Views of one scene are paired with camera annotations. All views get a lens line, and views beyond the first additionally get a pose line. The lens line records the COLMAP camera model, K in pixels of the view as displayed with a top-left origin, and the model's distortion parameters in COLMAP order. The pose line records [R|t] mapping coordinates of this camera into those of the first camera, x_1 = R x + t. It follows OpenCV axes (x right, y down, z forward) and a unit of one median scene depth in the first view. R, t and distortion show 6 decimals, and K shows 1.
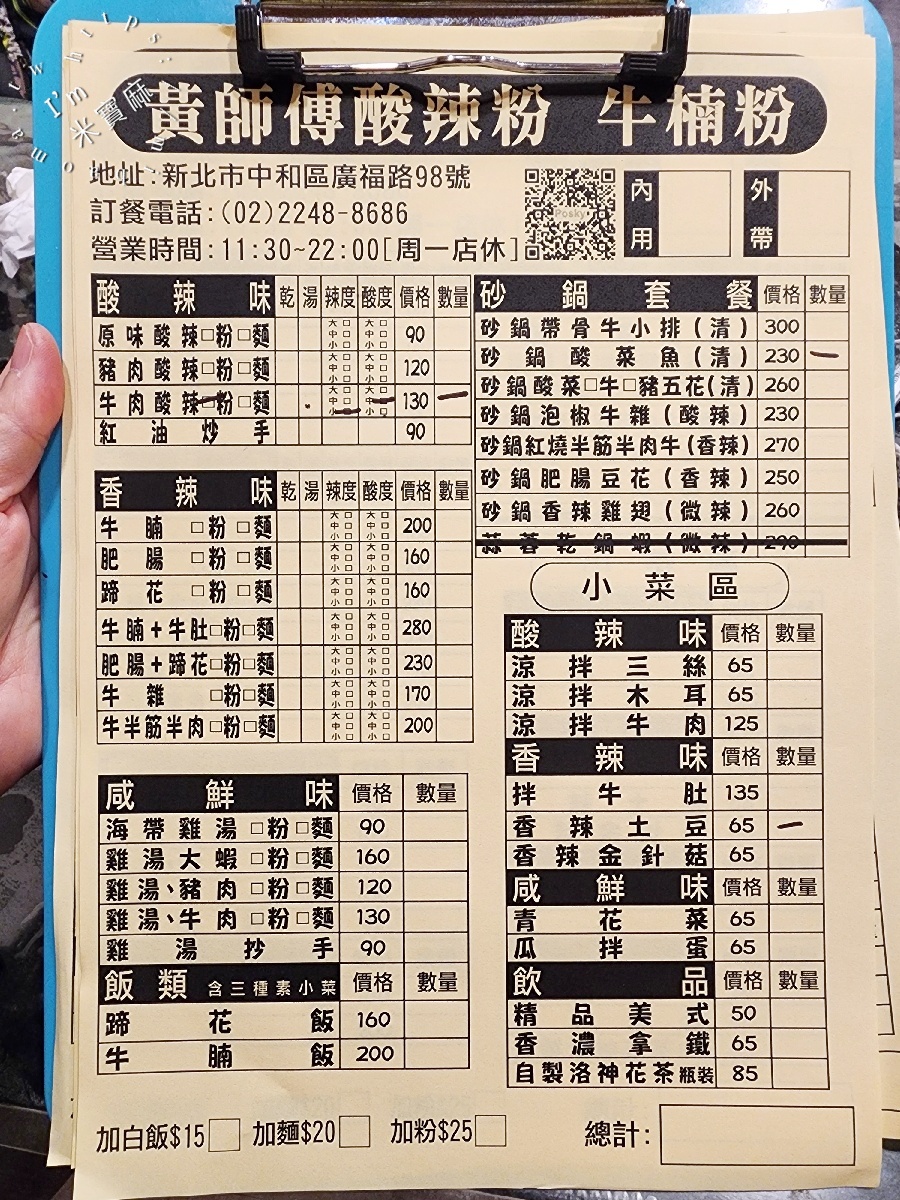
lens RADIAL K [[689.7, 0, 450.0], [0, 689.7, 600.2], [0, 0, 1]] dist [0.003916, 0.001359]
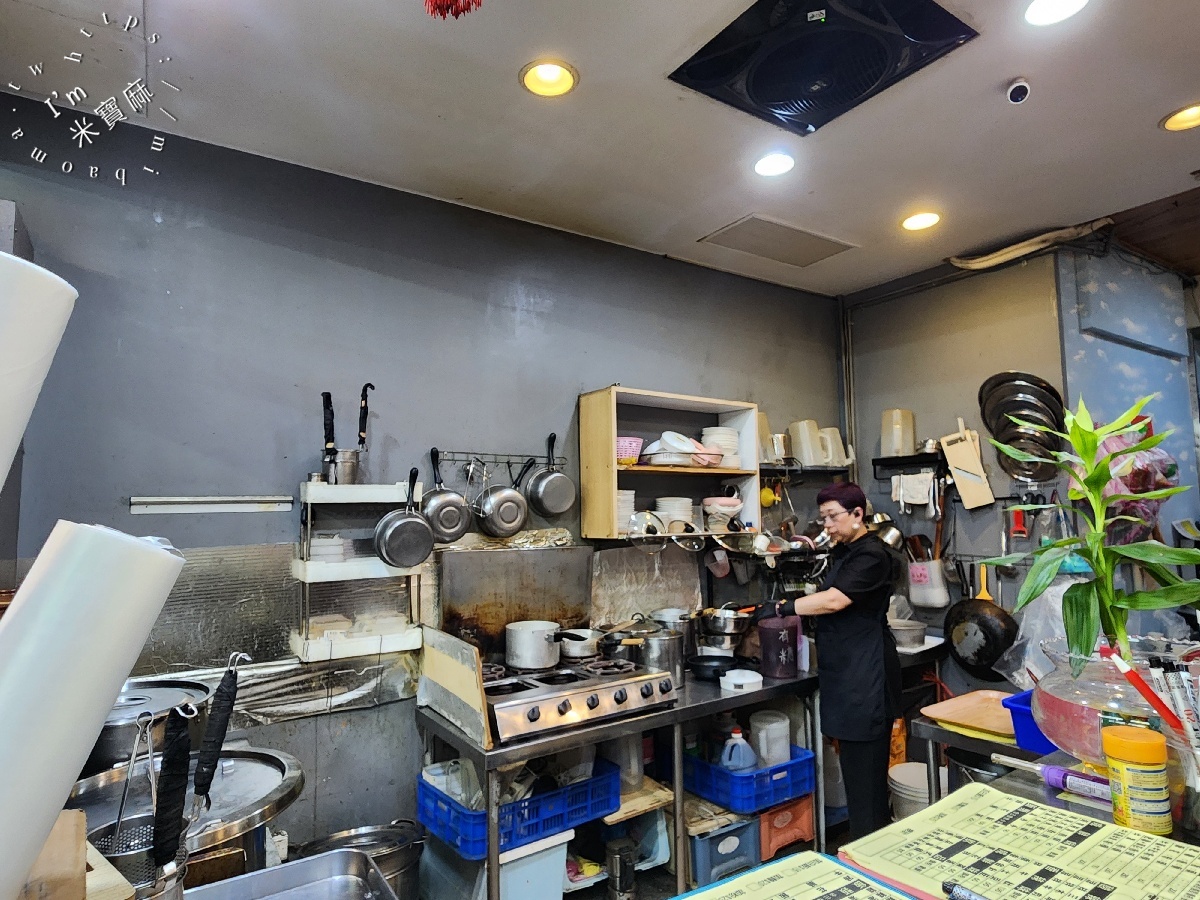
lens RADIAL K [[689.7, 0, 600.1], [0, 689.7, 451.2], [0, 0, 1]] dist [0.003916, 0.001359]
pose [[-0.817731, -0.040468, -0.574176, 3.222370], [-0.574451, 0.120366, 0.809640, -1.165641], [0.036347, 0.991904, -0.121674, -0.374627]]
